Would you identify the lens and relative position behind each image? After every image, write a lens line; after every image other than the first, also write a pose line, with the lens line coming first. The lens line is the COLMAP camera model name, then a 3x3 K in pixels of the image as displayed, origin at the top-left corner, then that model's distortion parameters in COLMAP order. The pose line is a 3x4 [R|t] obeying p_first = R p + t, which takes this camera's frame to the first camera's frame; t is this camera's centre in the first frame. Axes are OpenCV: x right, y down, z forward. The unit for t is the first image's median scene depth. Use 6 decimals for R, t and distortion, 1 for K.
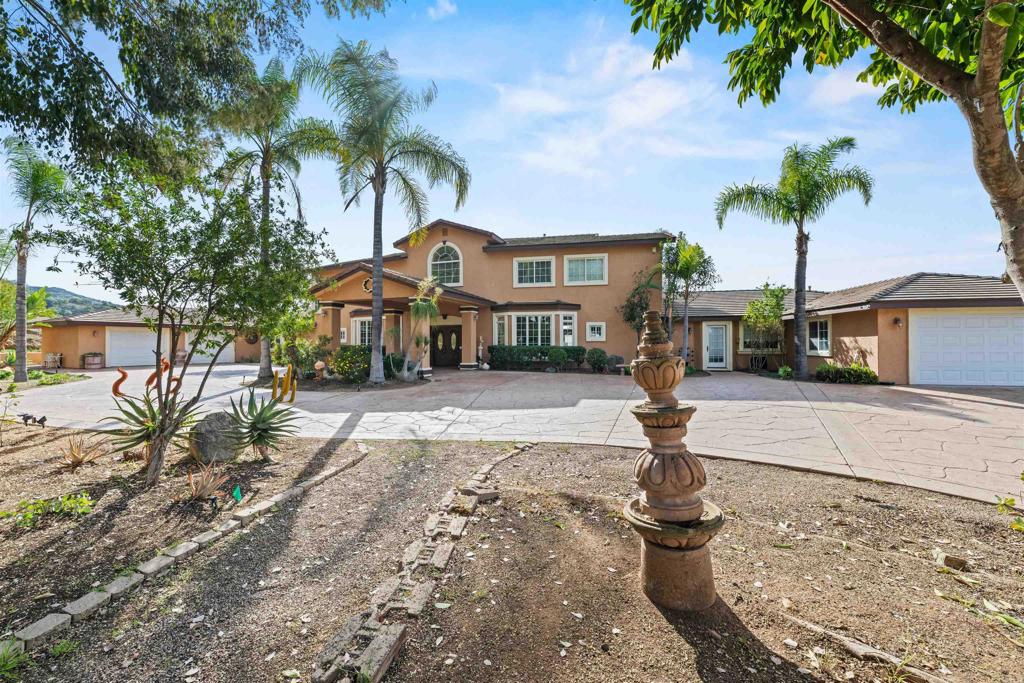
lens RADIAL K [[411.4, 0, 512.9], [0, 411.4, 343.1], [0, 0, 1]] dist [0.000564, 0.000138]
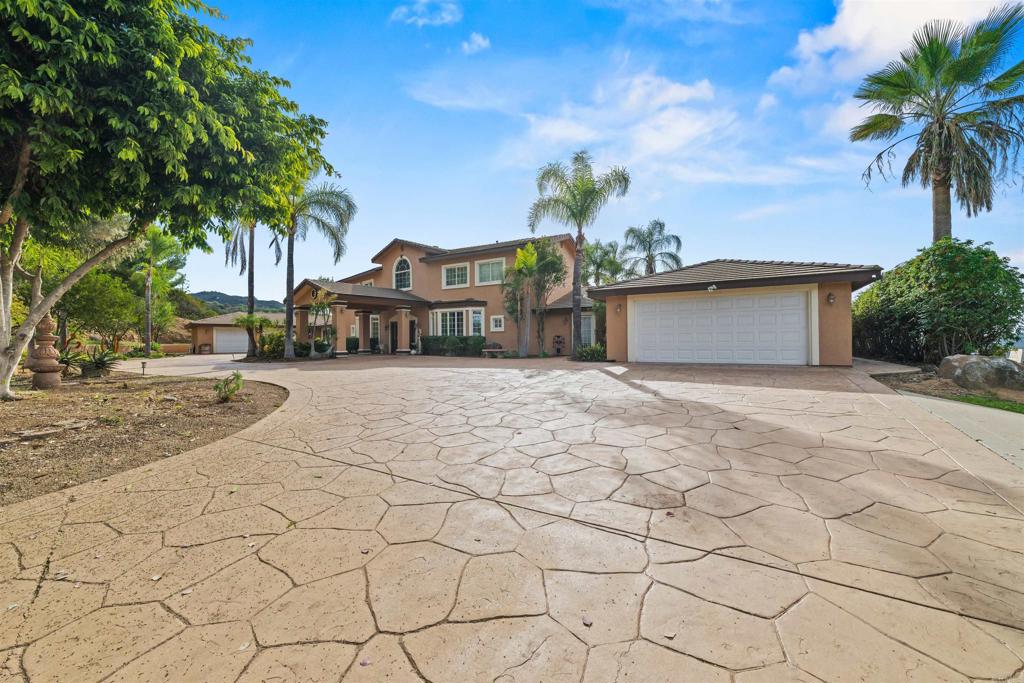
lens RADIAL K [[411.4, 0, 512.9], [0, 411.4, 343.1], [0, 0, 1]] dist [0.000564, 0.000138]
pose [[0.949301, -0.005515, -0.314320, 0.613718], [0.006941, 0.999970, 0.003419, 0.025180], [0.314292, -0.005427, 0.949311, -0.117523]]
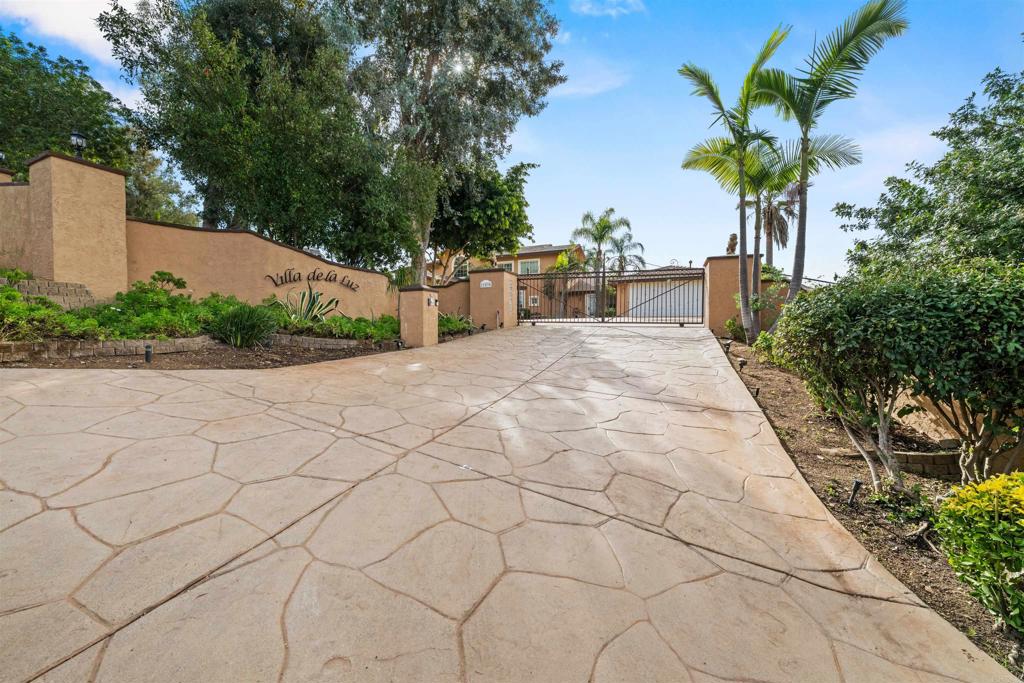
lens RADIAL K [[411.4, 0, 512.9], [0, 411.4, 343.1], [0, 0, 1]] dist [0.000564, 0.000138]
pose [[0.978350, 0.003255, -0.206933, 0.487061], [0.001674, 0.999719, 0.023640, 0.116503], [0.206952, -0.023475, 0.978069, -0.823803]]
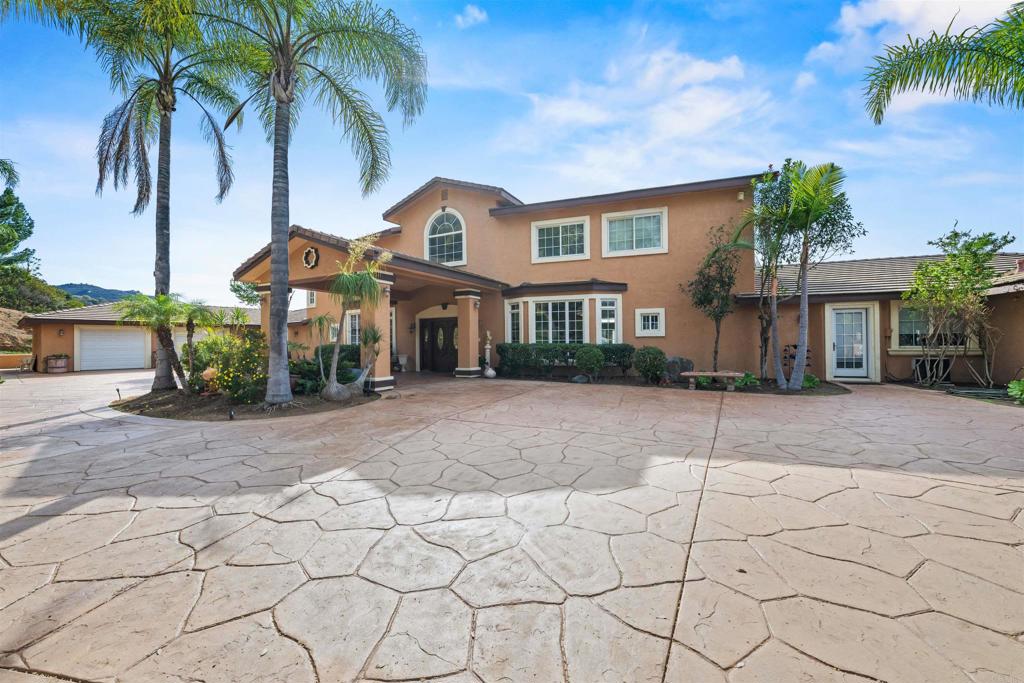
lens RADIAL K [[411.4, 0, 512.9], [0, 411.4, 343.1], [0, 0, 1]] dist [0.000564, 0.000138]
pose [[0.989894, -0.006165, -0.141672, 0.072334], [0.006317, 0.999980, 0.000619, 0.004533], [0.141666, -0.001508, 0.989913, 0.288209]]
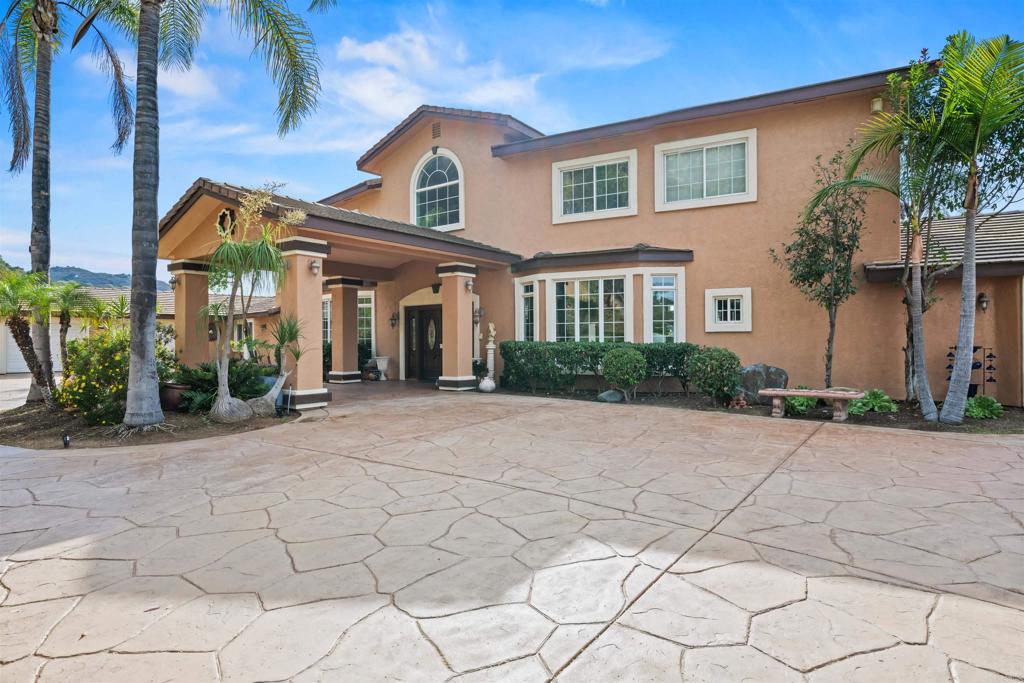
lens RADIAL K [[565.5, 0, 512.0], [0, 565.5, 341.5], [0, 0, 1]] dist [0.002678, -0.001312]
pose [[0.959161, -0.002200, -0.282853, 0.149871], [0.003355, 0.999988, 0.003598, 0.002828], [0.282842, -0.004400, 0.959157, 0.348838]]
